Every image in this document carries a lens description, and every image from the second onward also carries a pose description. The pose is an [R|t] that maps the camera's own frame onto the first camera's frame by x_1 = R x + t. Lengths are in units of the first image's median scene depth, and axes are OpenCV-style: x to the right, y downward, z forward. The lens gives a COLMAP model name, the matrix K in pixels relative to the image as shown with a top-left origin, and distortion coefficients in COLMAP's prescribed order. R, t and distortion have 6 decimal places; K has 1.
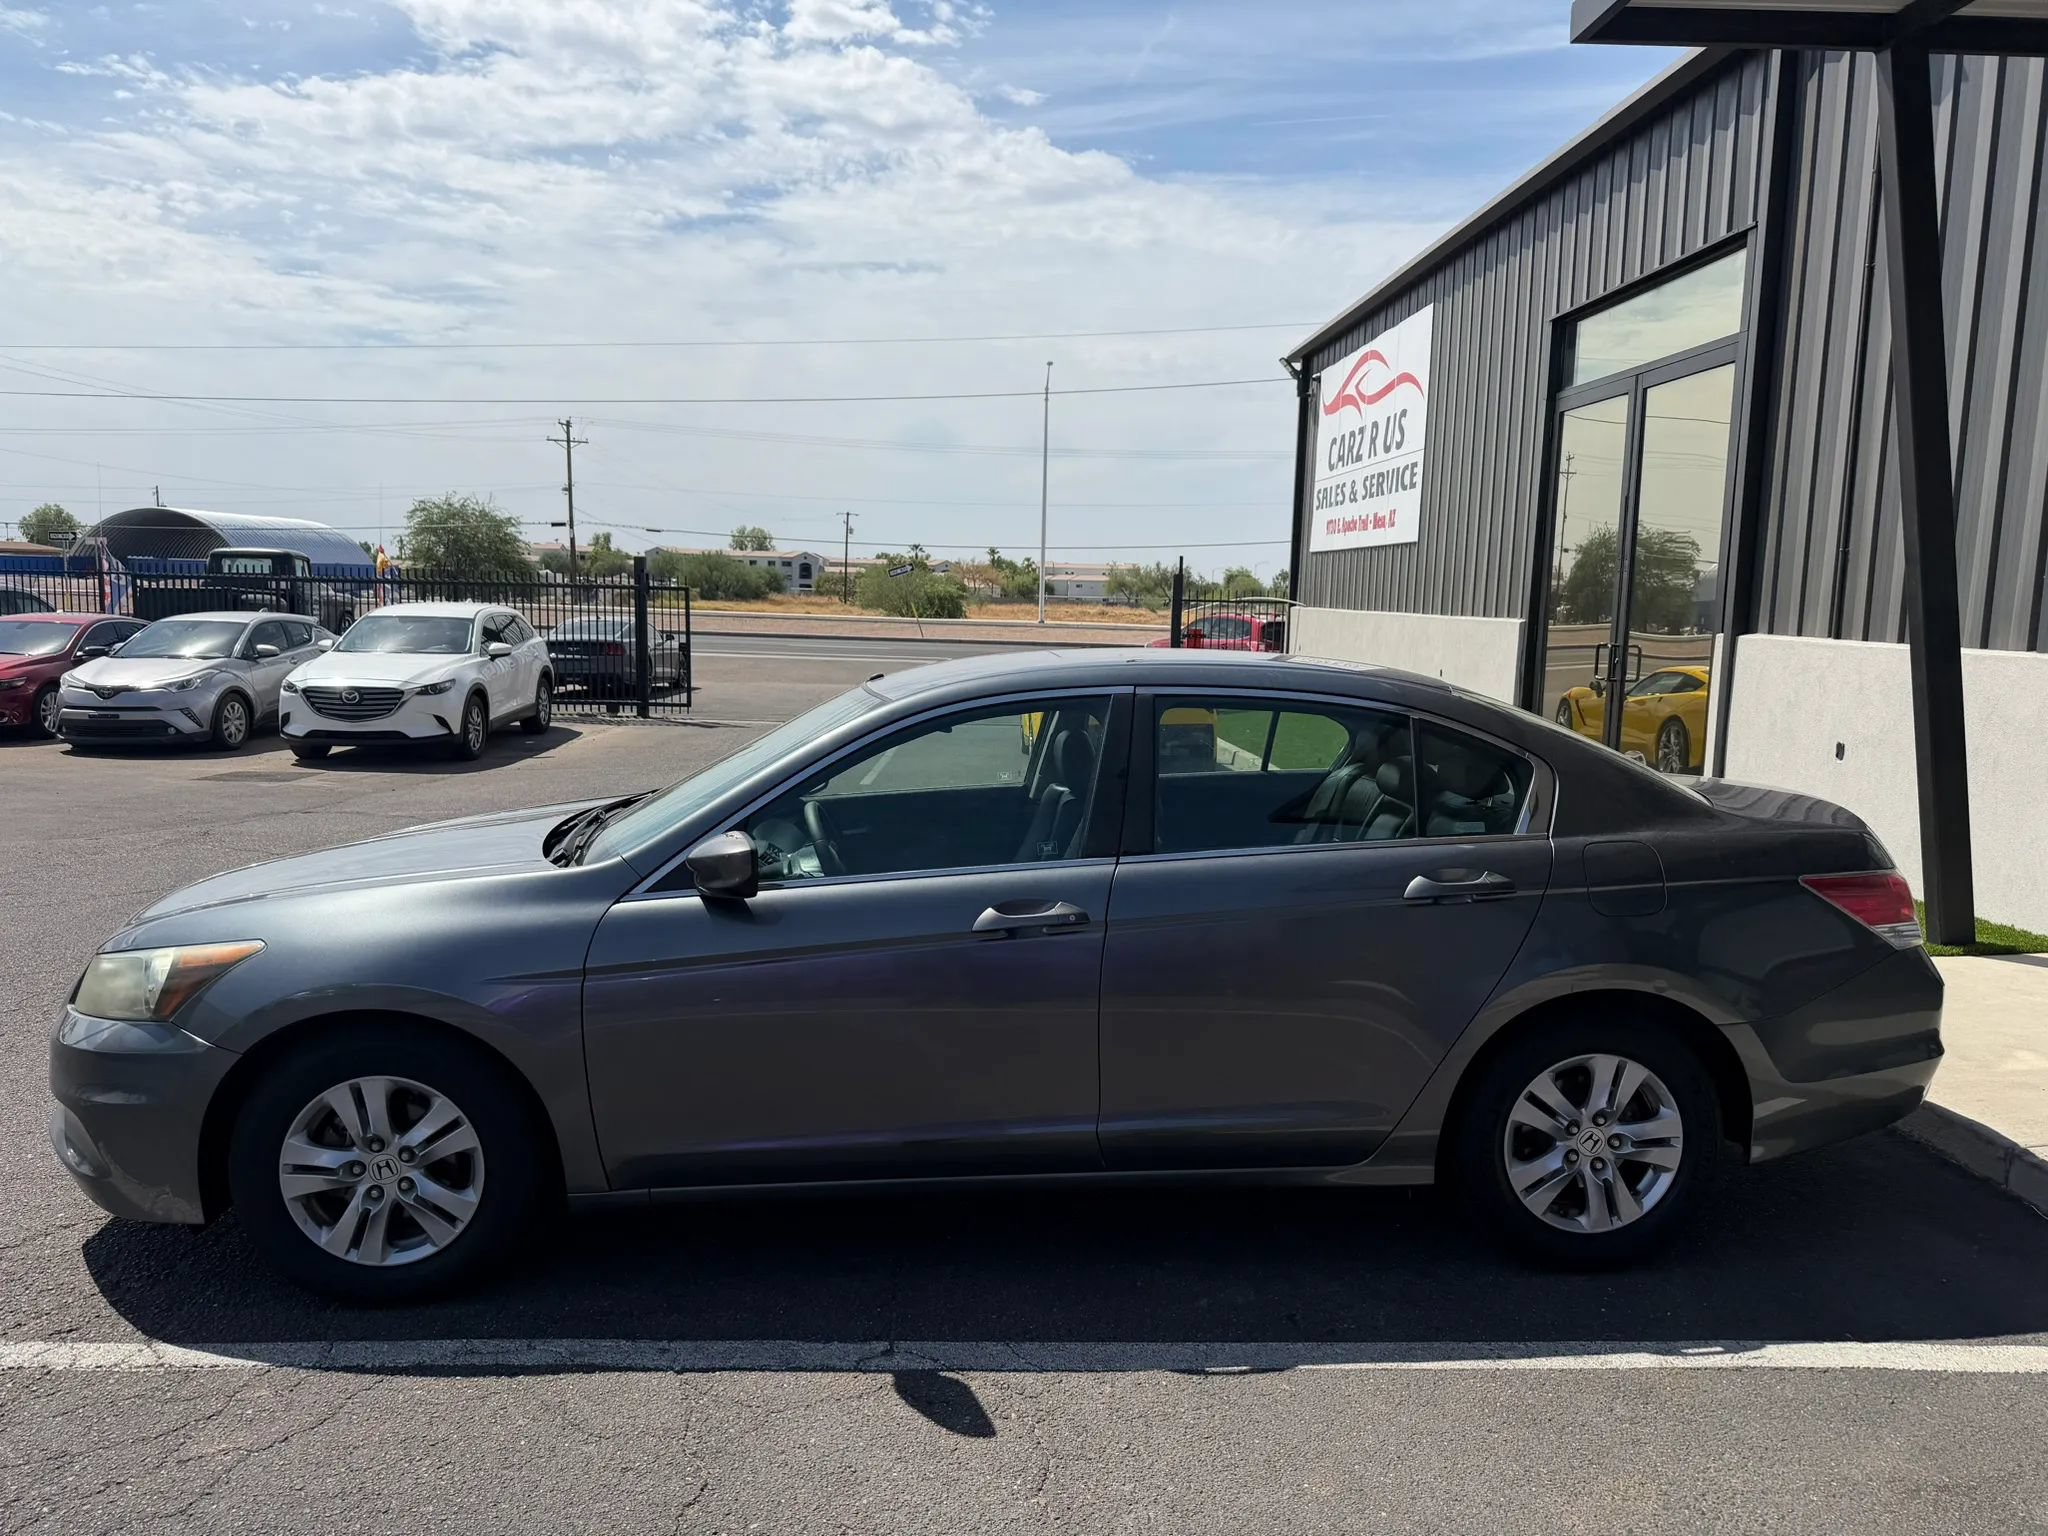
lens RADIAL K [[1500.8, 0, 1024.0], [0, 1500.8, 768.0], [0, 0, 1]] dist [-0.000738, 0.003641]
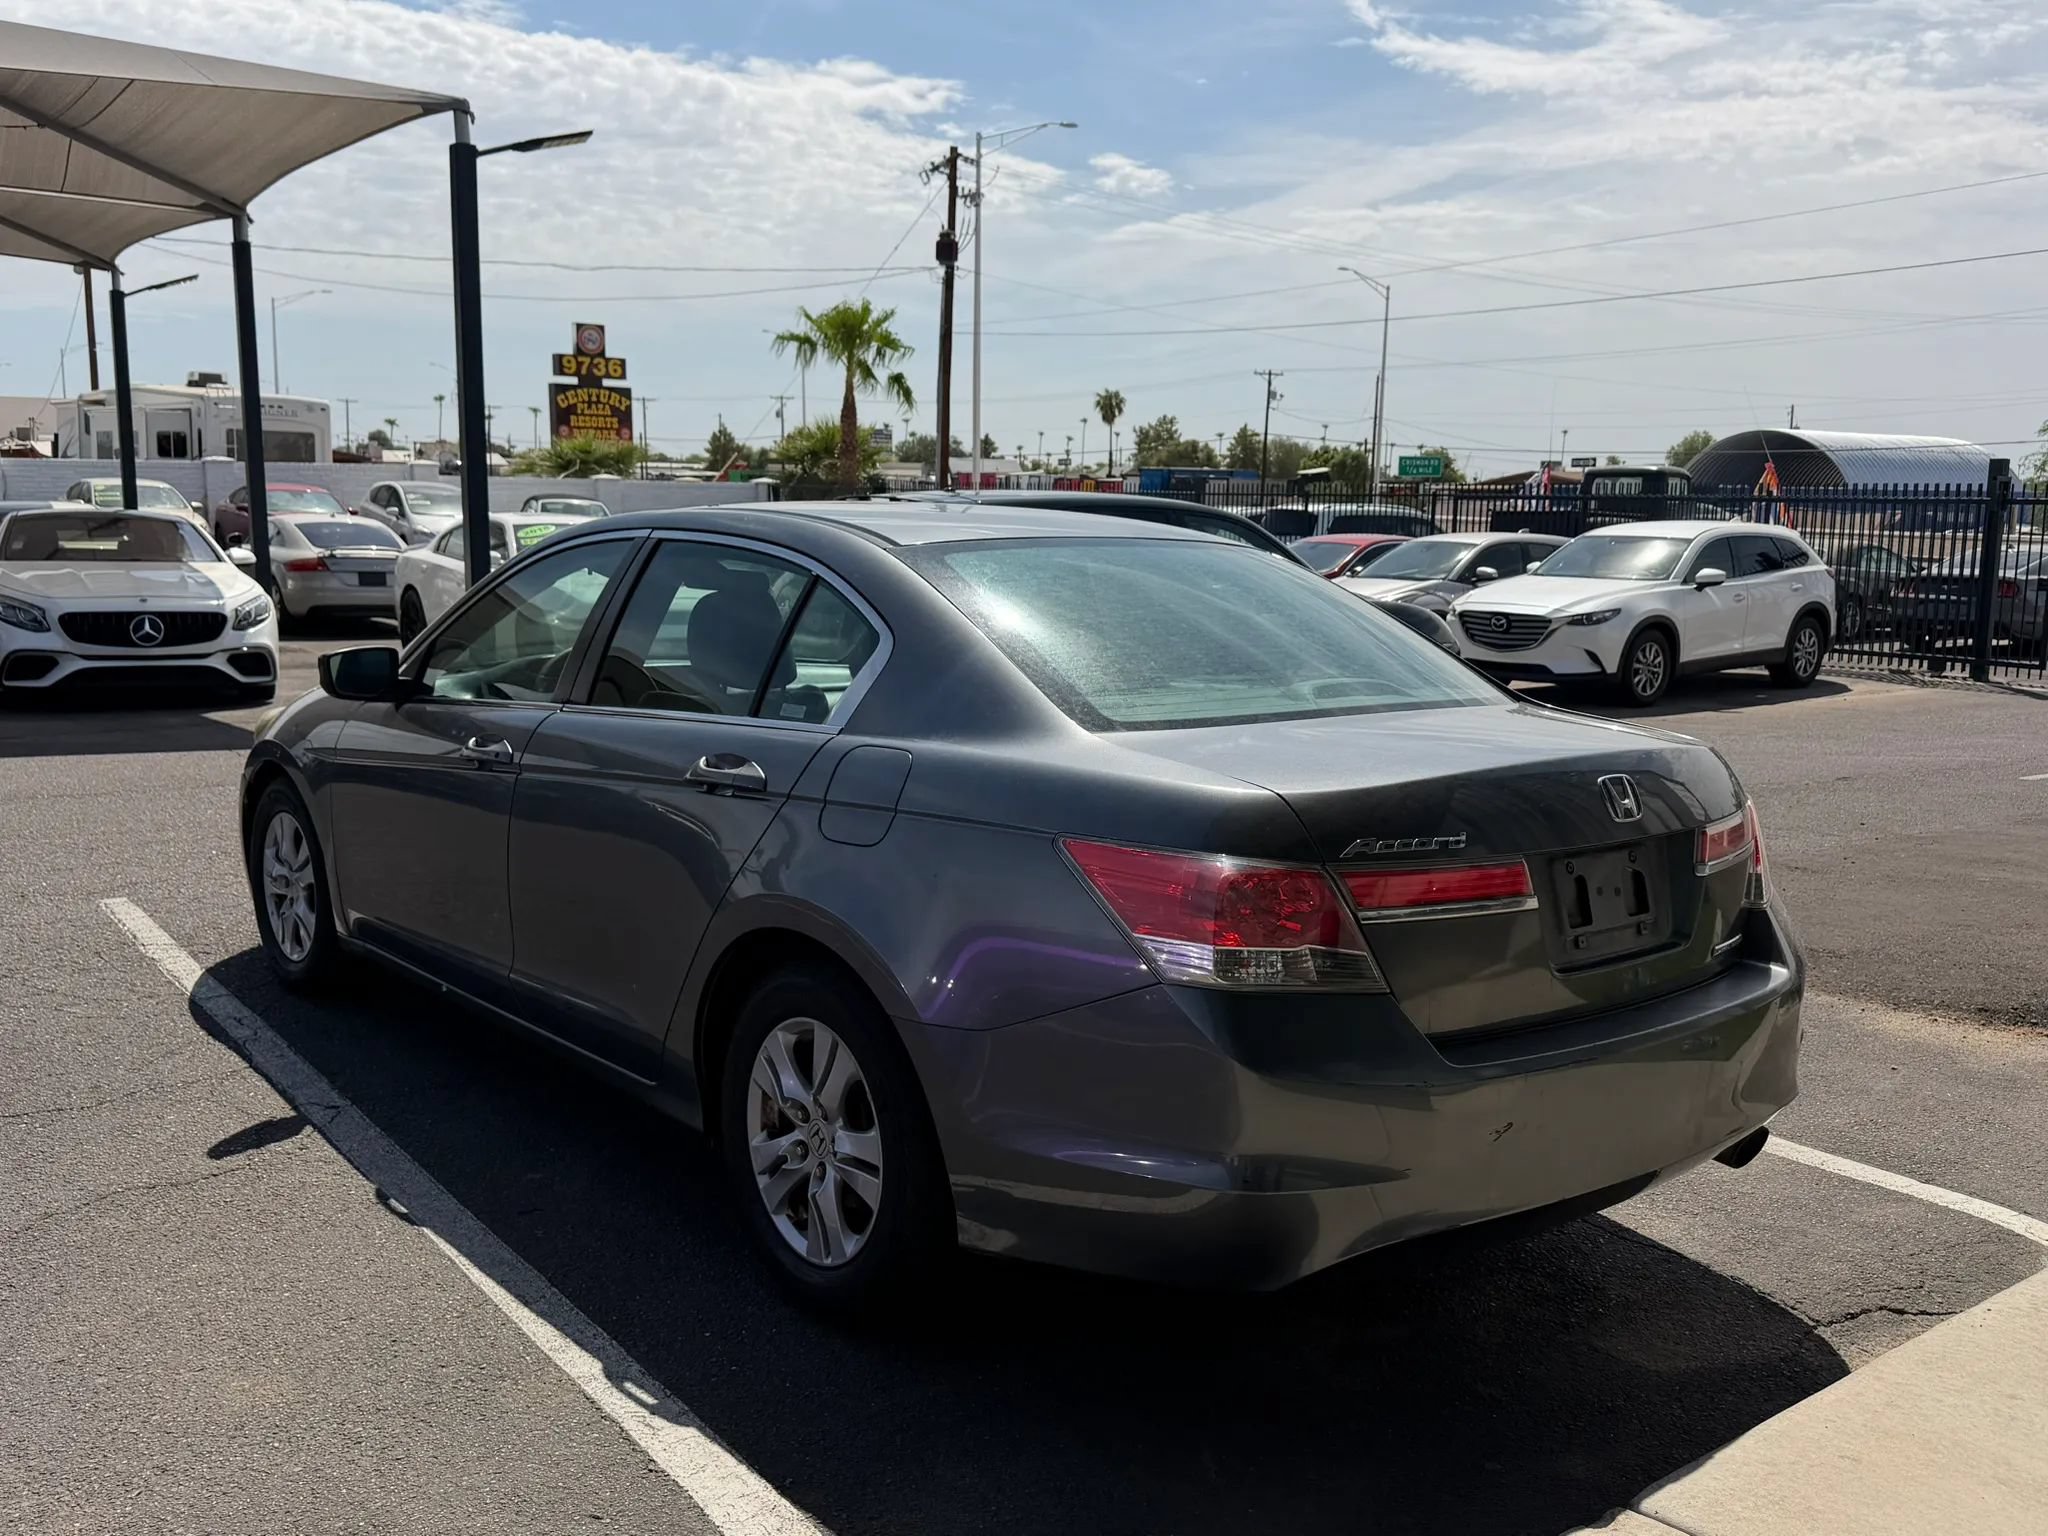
lens RADIAL K [[1819.0, 0, 1035.2], [0, 1819.0, 885.5], [0, 0, 1]] dist [0.097422, -0.168890]
pose [[0.550121, 0.156388, -0.820311, 0.247725], [-0.099764, 0.987581, 0.121374, 0.001322], [0.829105, 0.015067, 0.558891, 0.126873]]
